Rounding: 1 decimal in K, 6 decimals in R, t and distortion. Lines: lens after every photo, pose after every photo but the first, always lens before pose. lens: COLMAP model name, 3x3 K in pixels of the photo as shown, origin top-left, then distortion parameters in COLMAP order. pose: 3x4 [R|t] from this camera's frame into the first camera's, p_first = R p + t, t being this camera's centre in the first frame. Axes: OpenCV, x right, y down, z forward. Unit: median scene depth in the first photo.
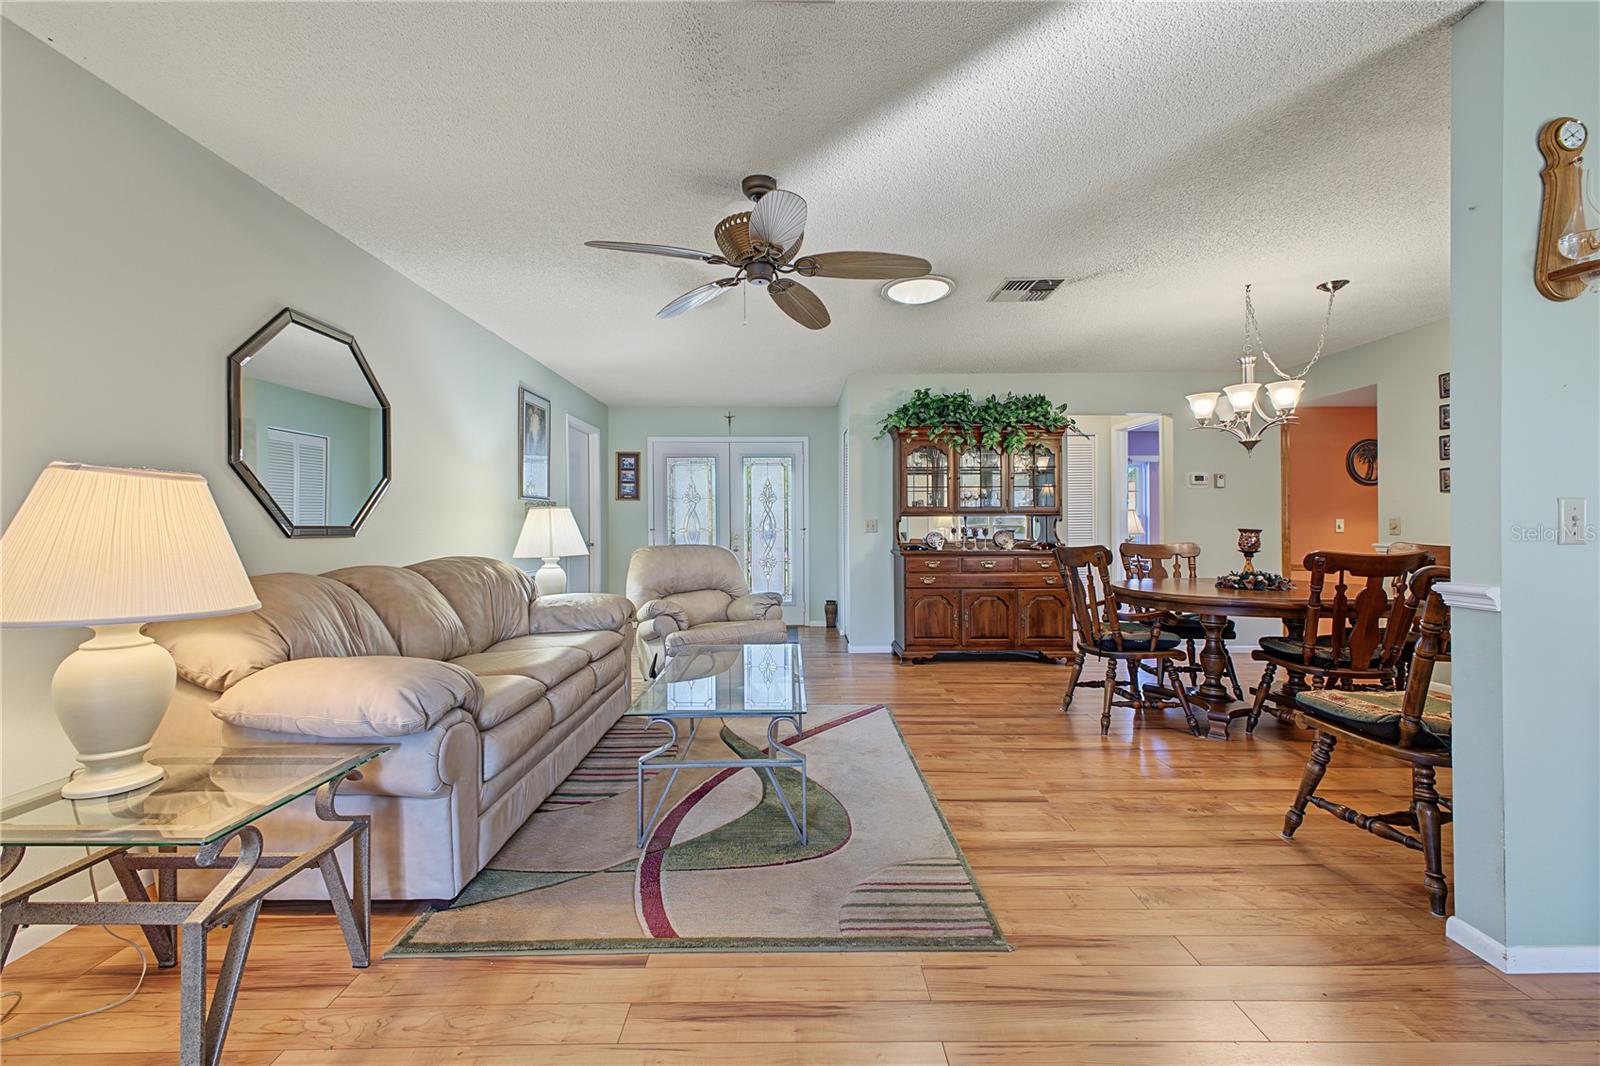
lens RADIAL K [[642.8, 0, 798.1], [0, 642.8, 514.2], [0, 0, 1]] dist [0.025630, -0.008542]
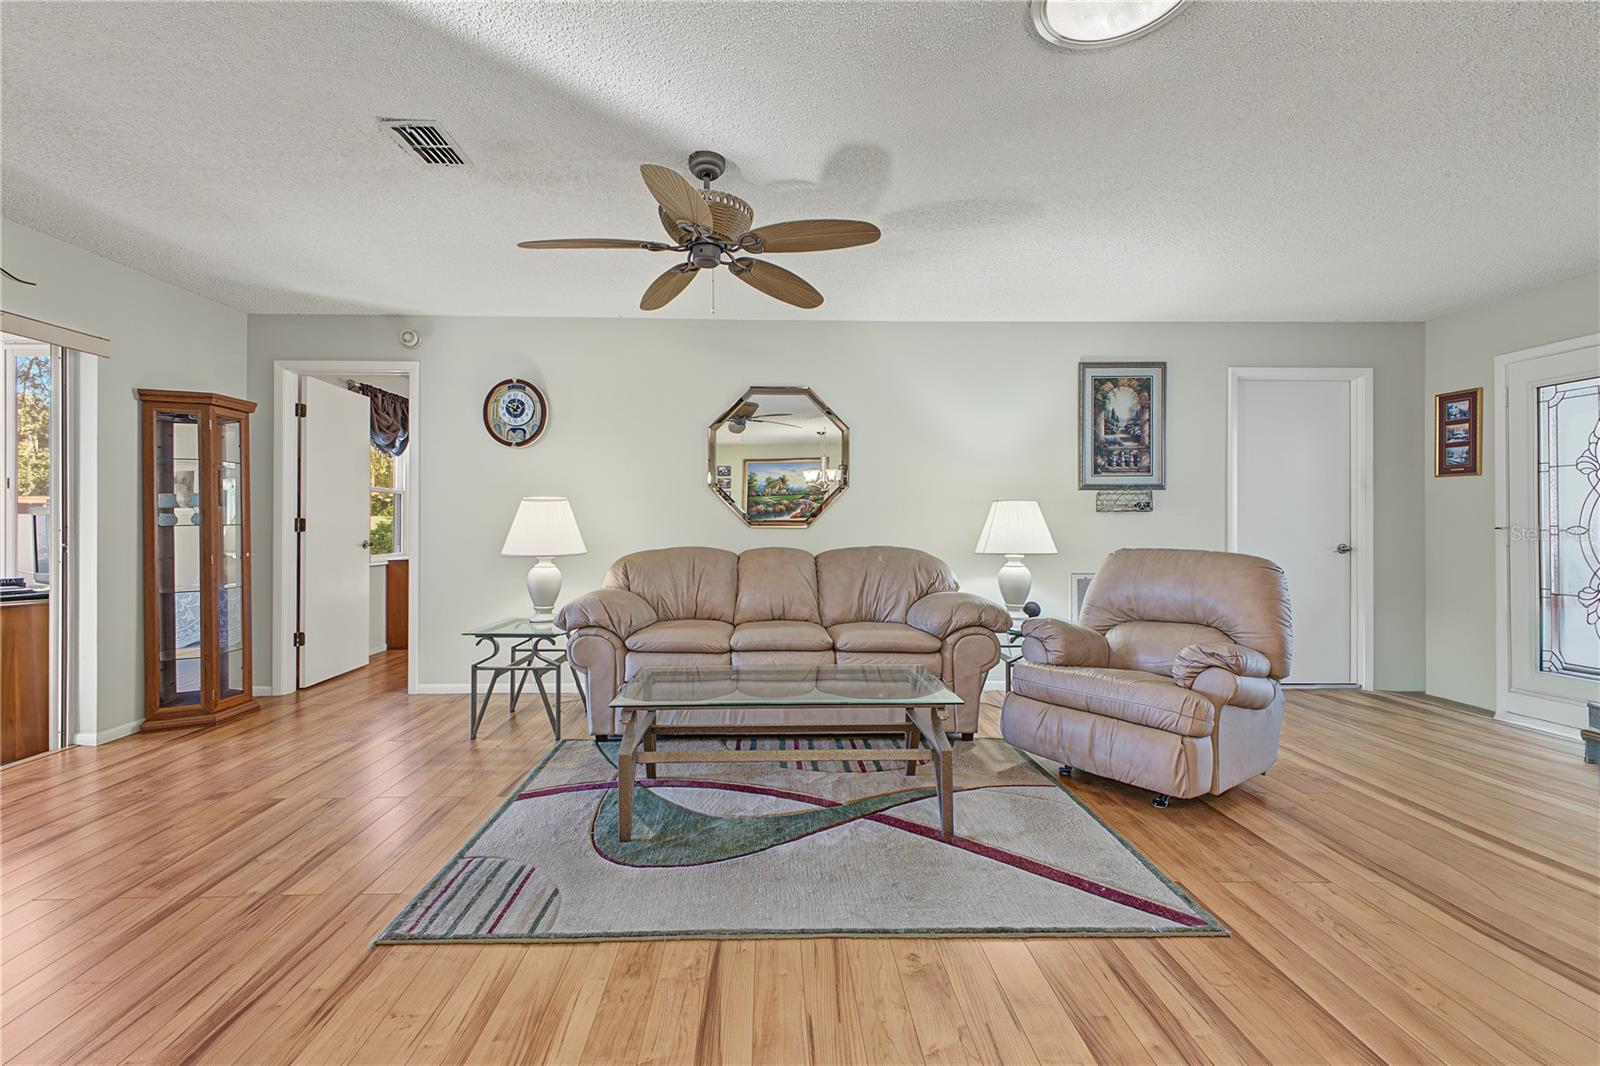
lens RADIAL K [[674.6, 0, 794.2], [0, 674.6, 511.8], [0, 0, 1]] dist [0.016576, -0.000312]
pose [[0.018247, -0.005419, -0.999819, 0.458058], [0.017657, 0.999831, -0.005097, 0.004362], [0.999678, -0.017560, 0.018340, 0.539644]]
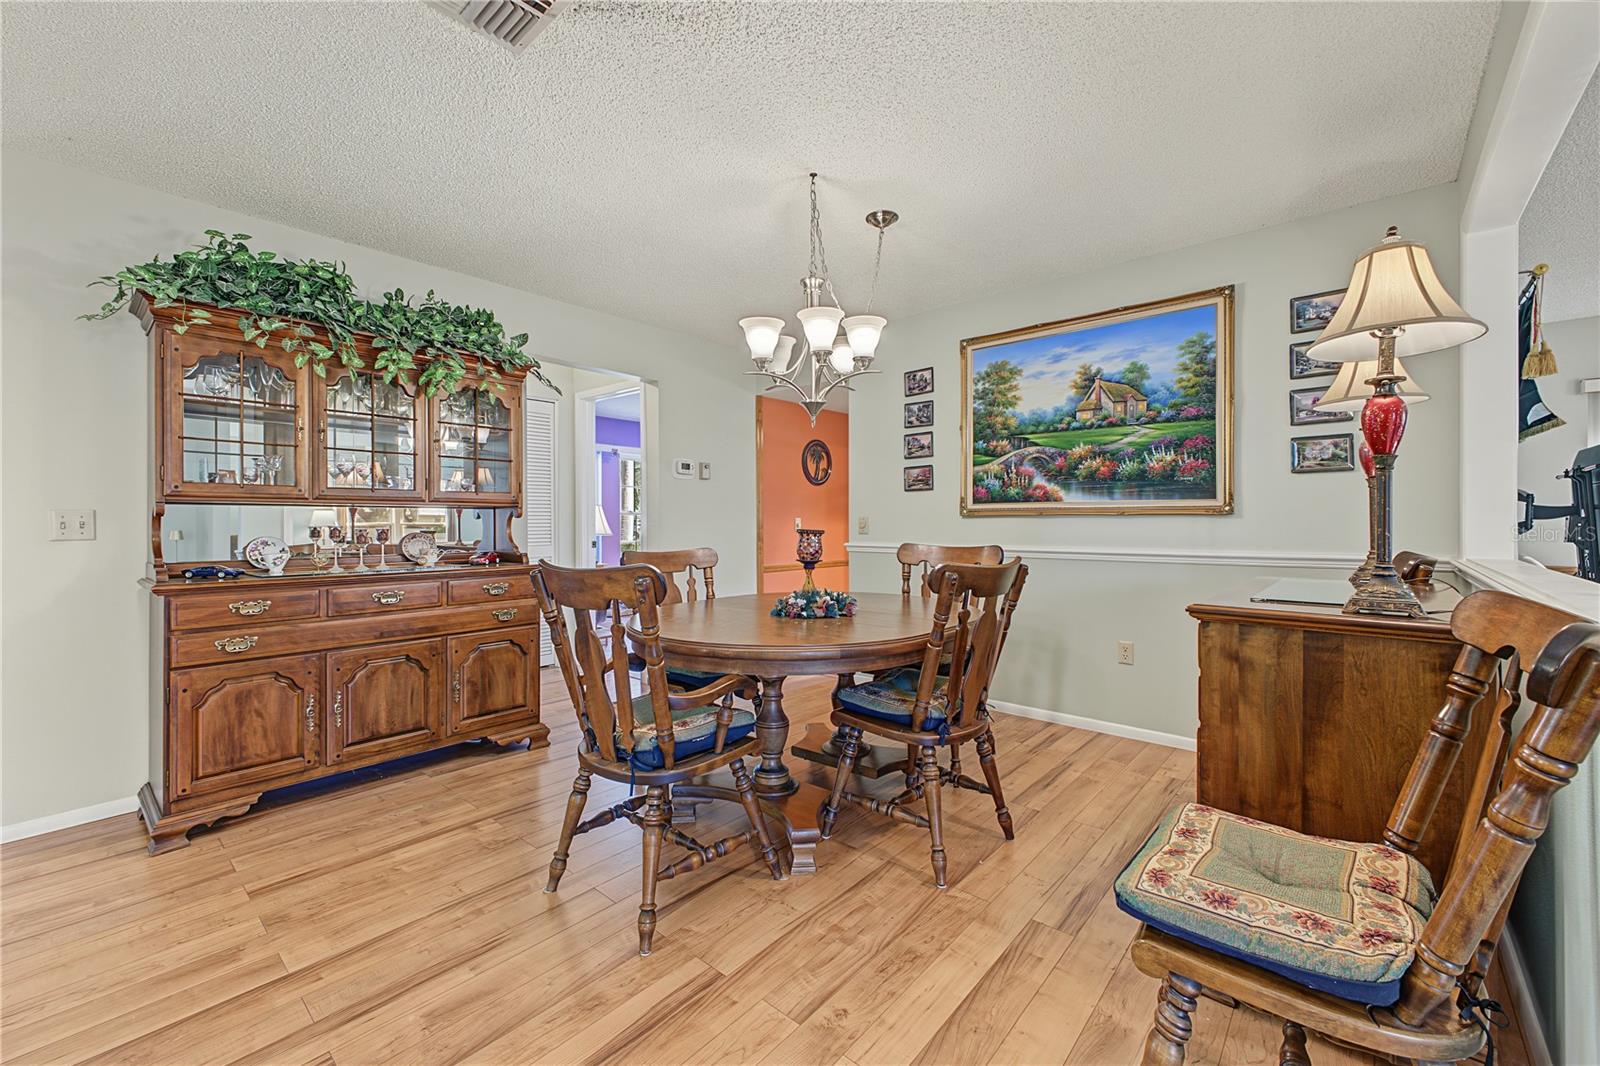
lens RADIAL K [[648.9, 0, 798.0], [0, 648.9, 527.0], [0, 0, 1]] dist [0.016696, -0.010263]
pose [[0.666877, -0.002363, 0.745164, 0.118464], [-0.013458, 0.999794, 0.015214, 0.007023], [-0.745046, -0.020174, 0.666708, 0.384496]]
